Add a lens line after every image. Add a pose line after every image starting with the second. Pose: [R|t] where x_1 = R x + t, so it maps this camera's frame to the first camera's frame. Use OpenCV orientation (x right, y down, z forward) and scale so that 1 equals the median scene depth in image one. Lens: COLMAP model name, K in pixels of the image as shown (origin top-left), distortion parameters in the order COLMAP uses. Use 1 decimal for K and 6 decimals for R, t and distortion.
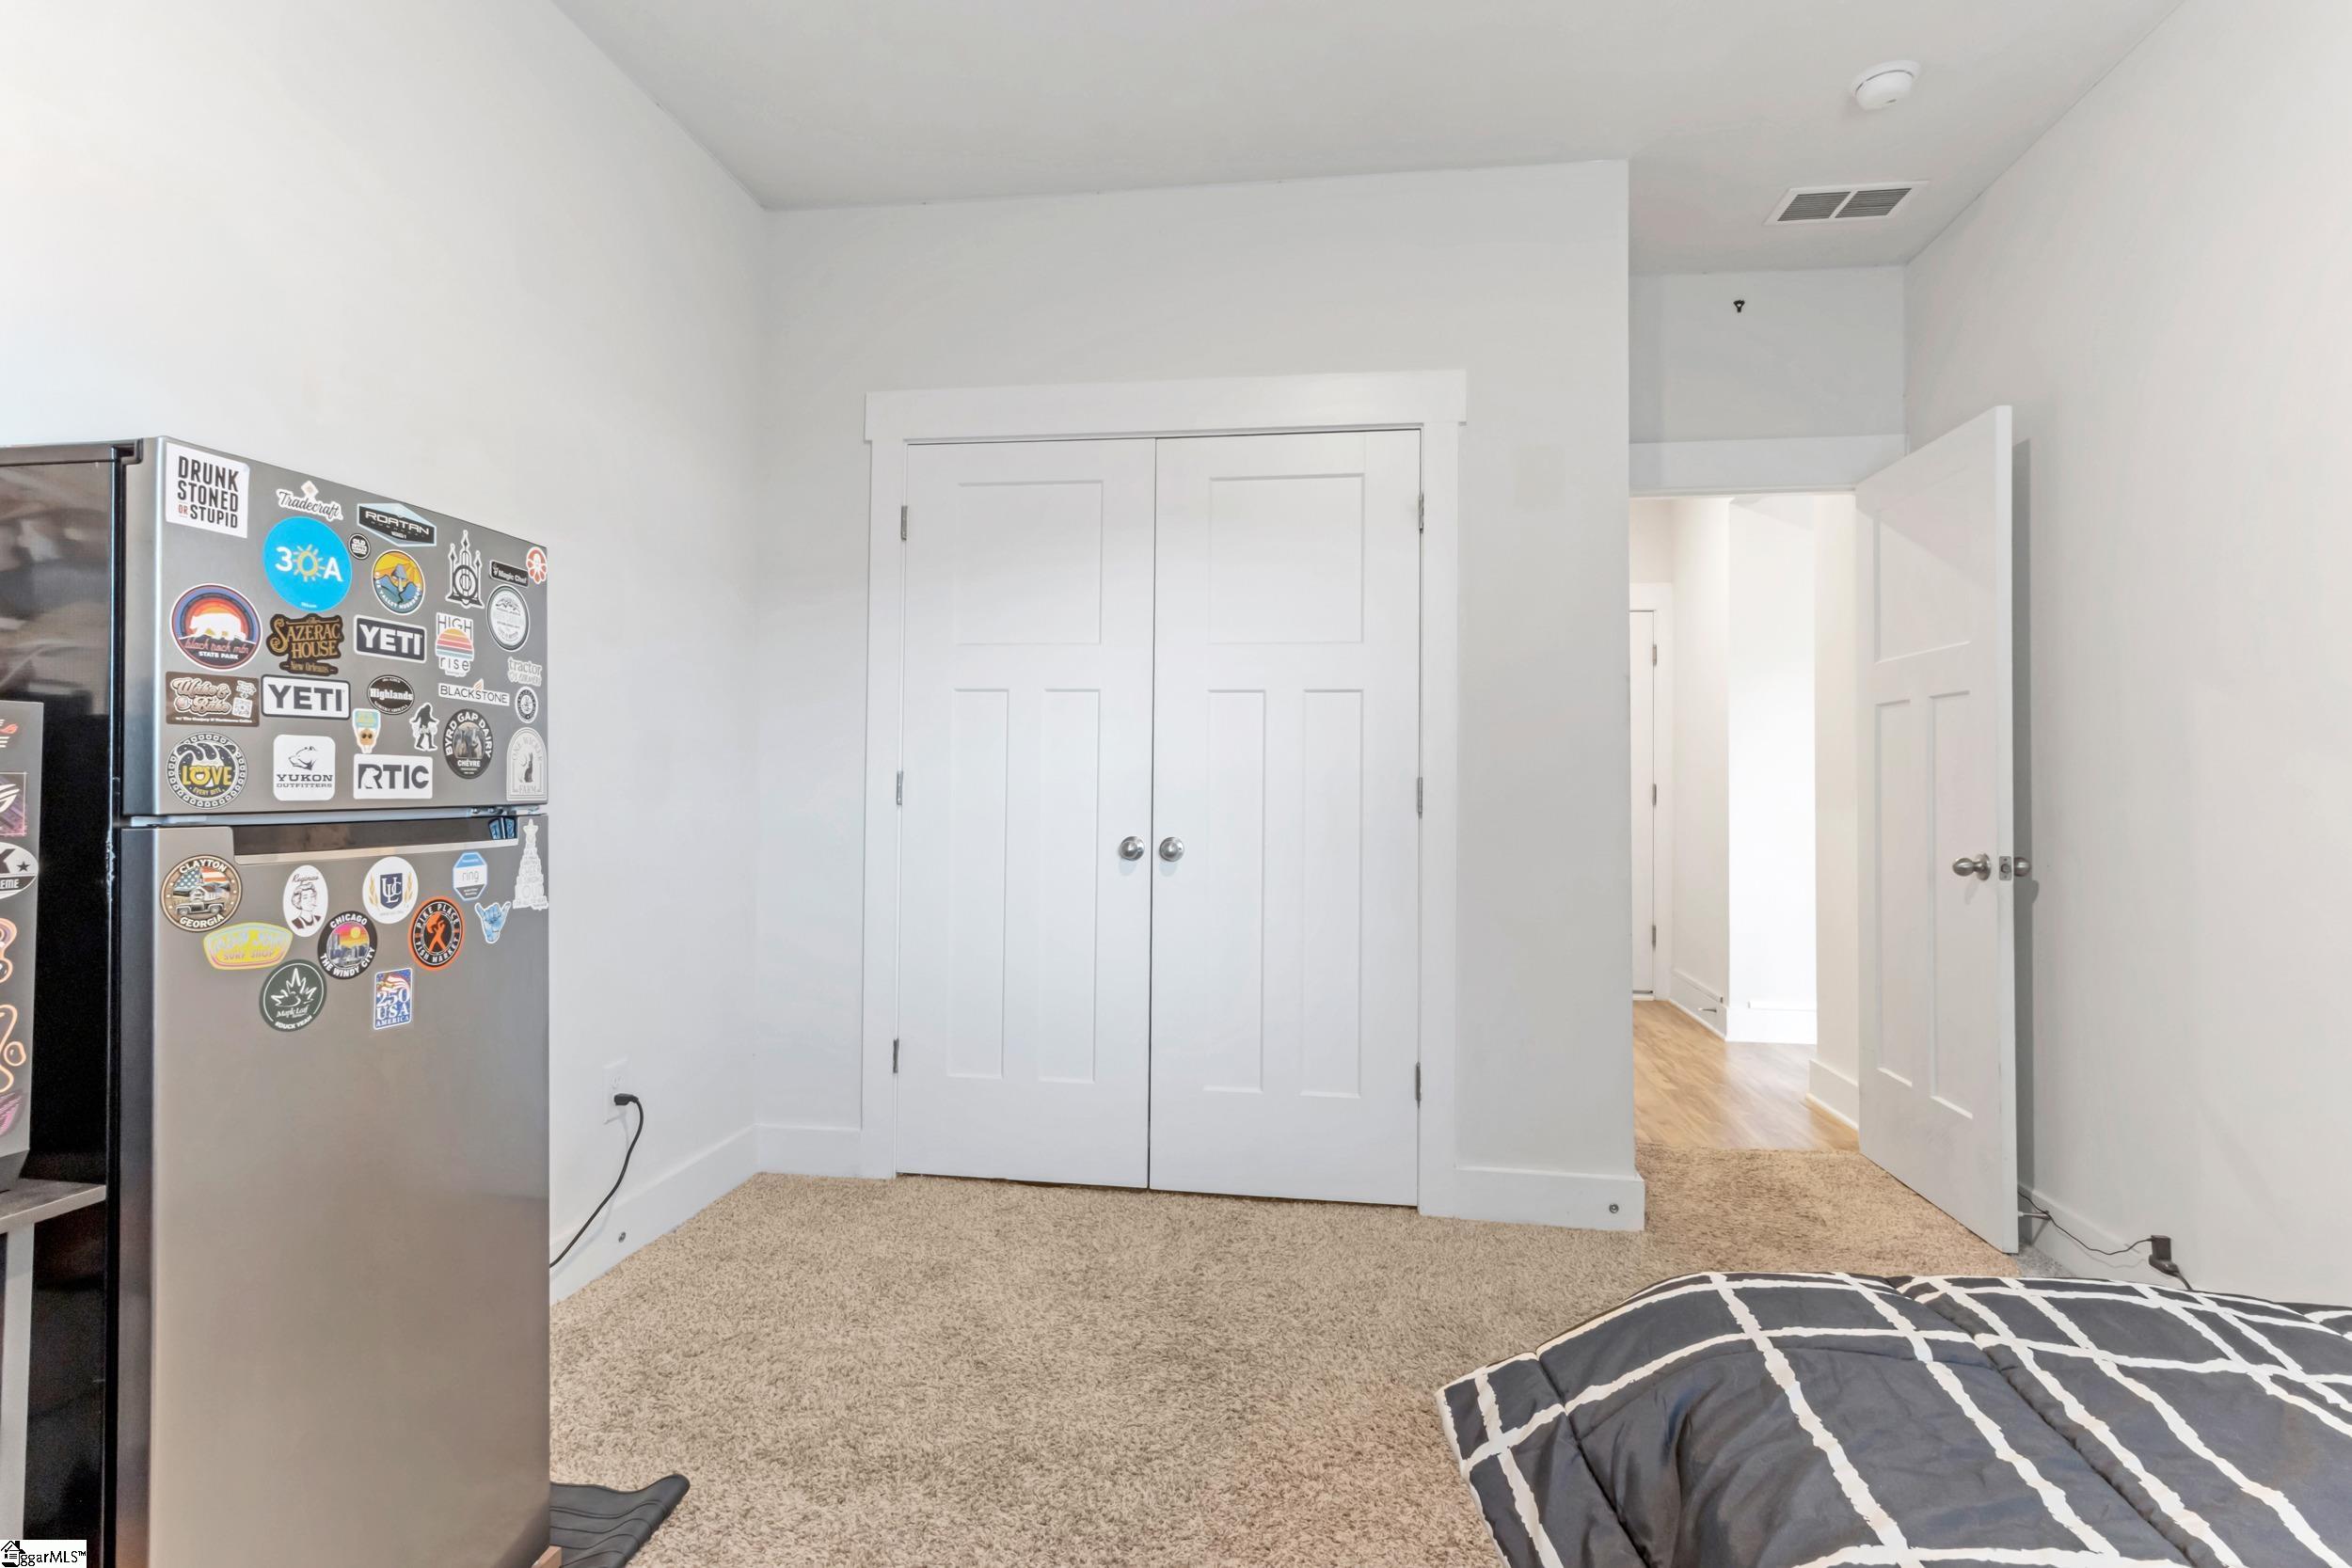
lens RADIAL K [[1147.0, 0, 1172.6], [0, 1147.0, 786.1], [0, 0, 1]] dist [0.003051, -0.000981]
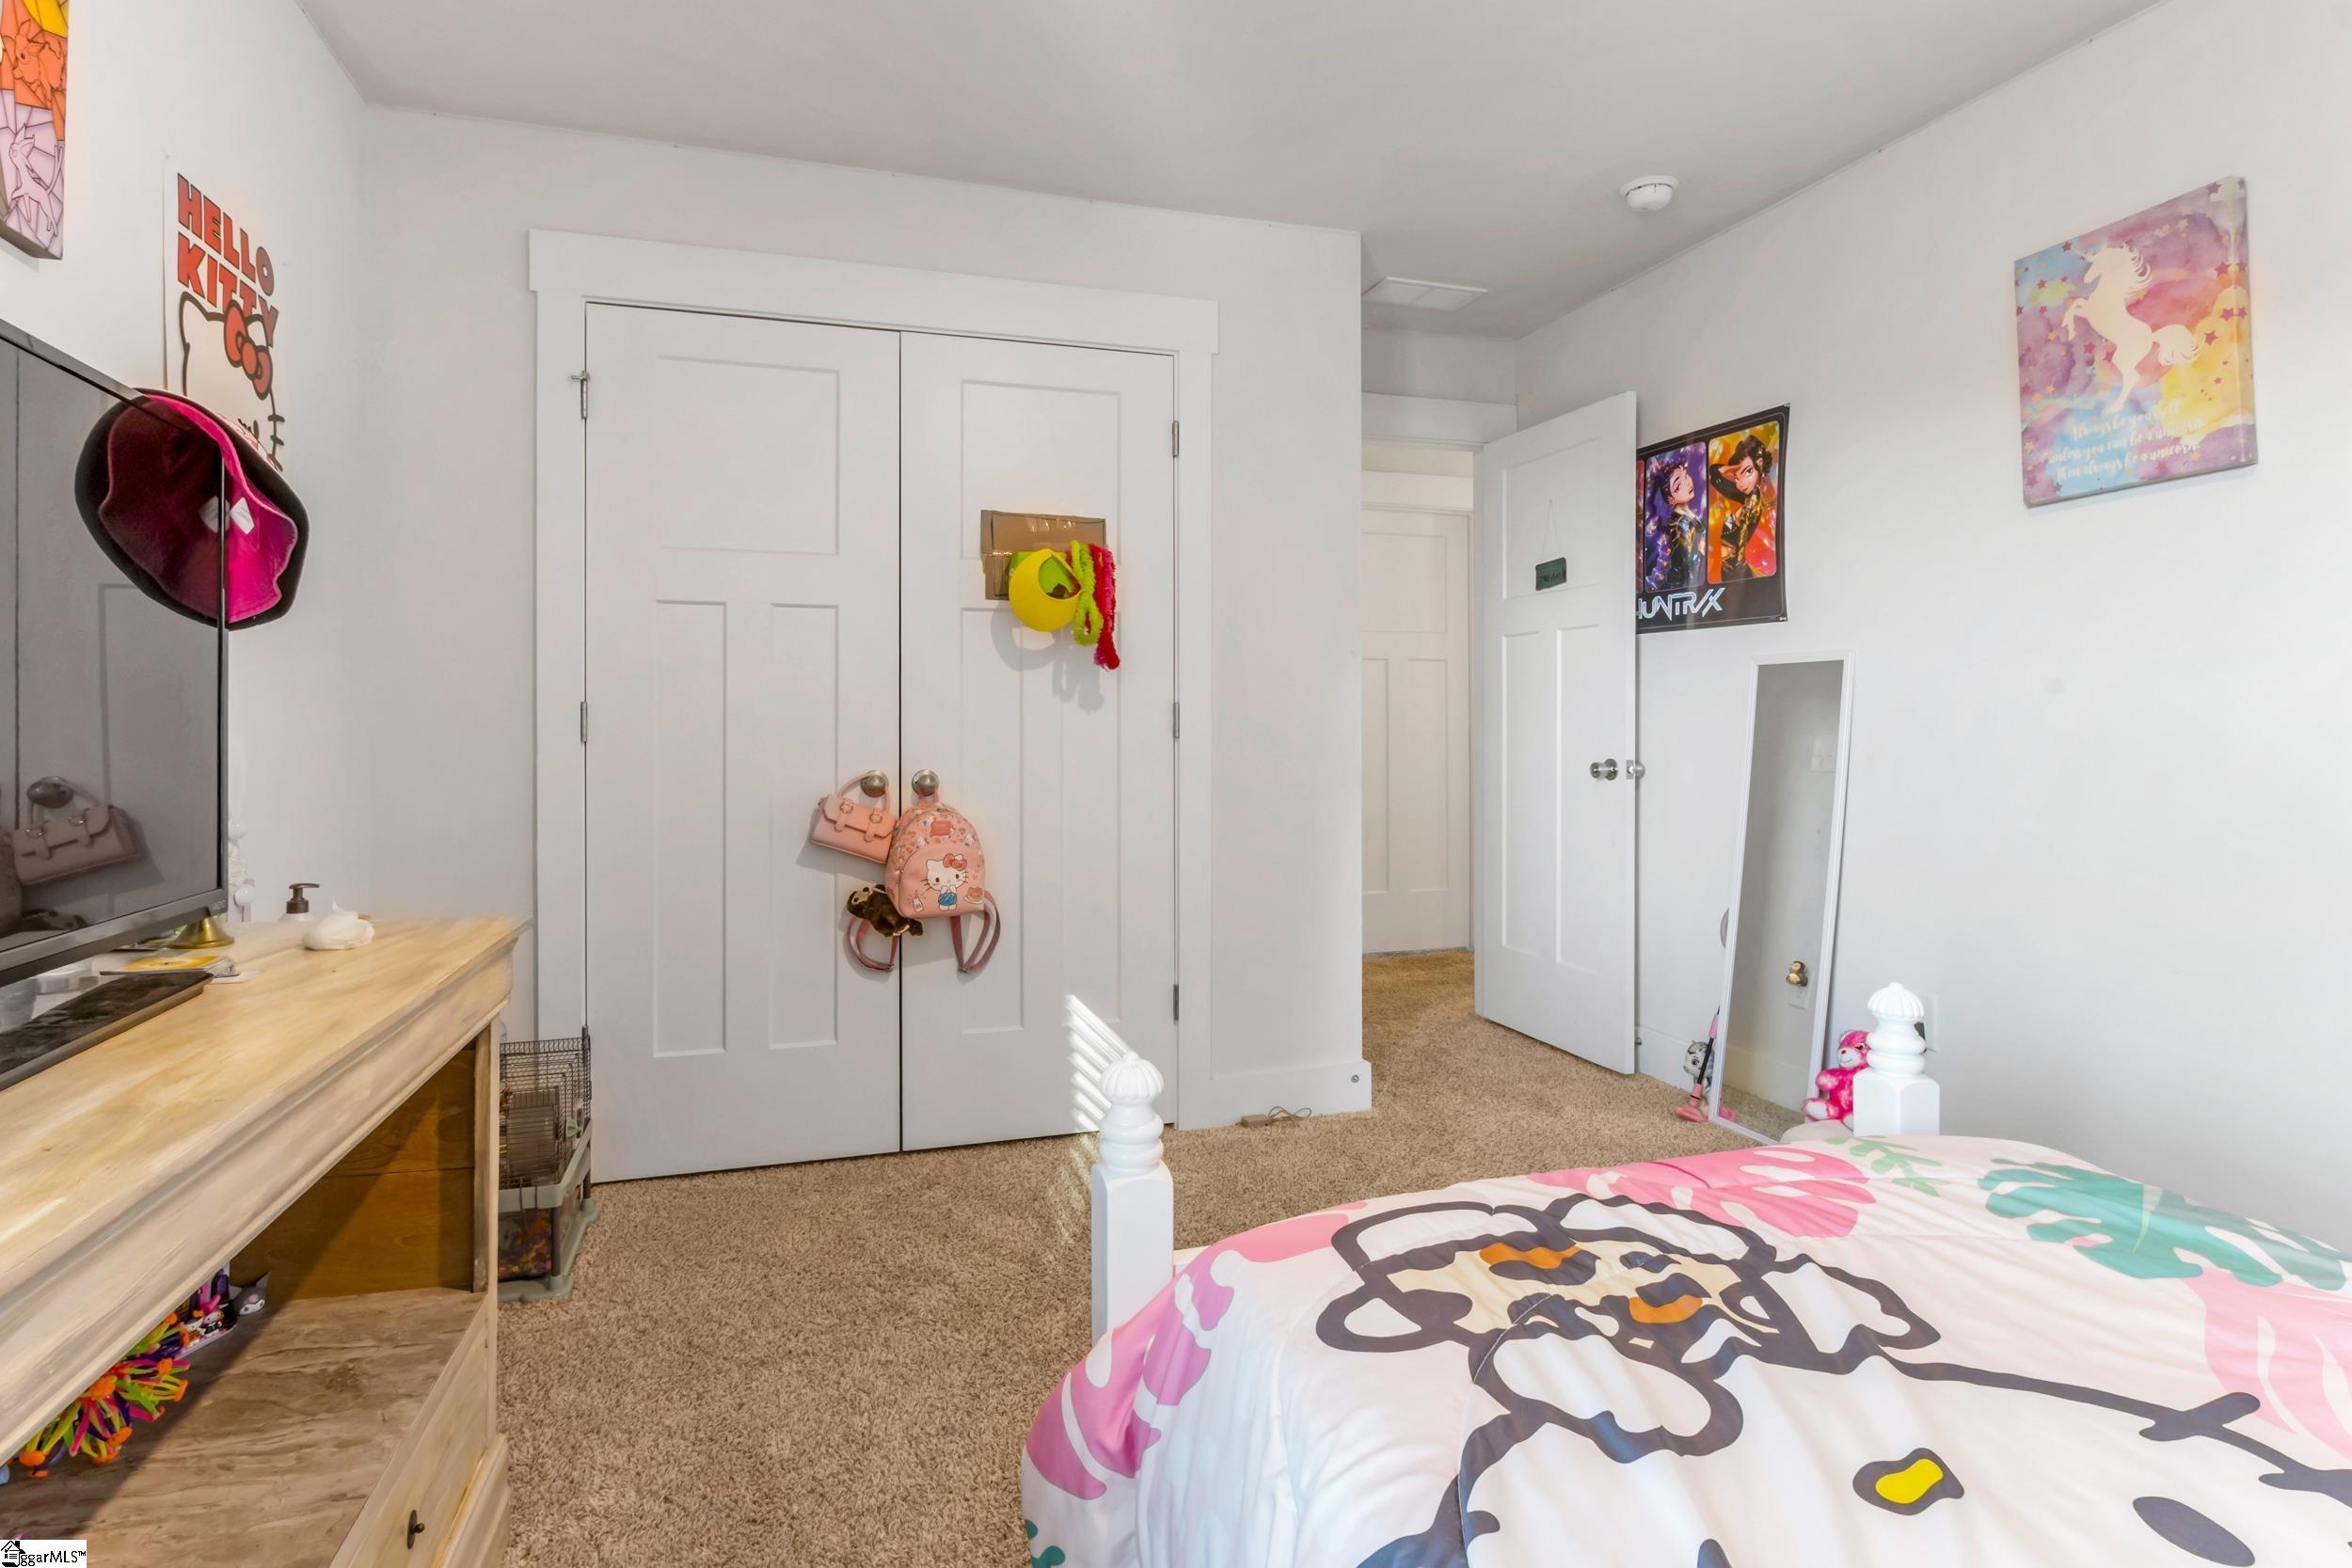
lens RADIAL K [[1208.8, 0, 1165.2], [0, 1208.8, 724.3], [0, 0, 1]] dist [0.001384, 0.000249]
pose [[0.907340, -0.017403, 0.420038, -0.368375], [0.011727, 0.999802, 0.016092, -0.006351], [-0.420234, -0.009675, 0.907364, 0.055260]]
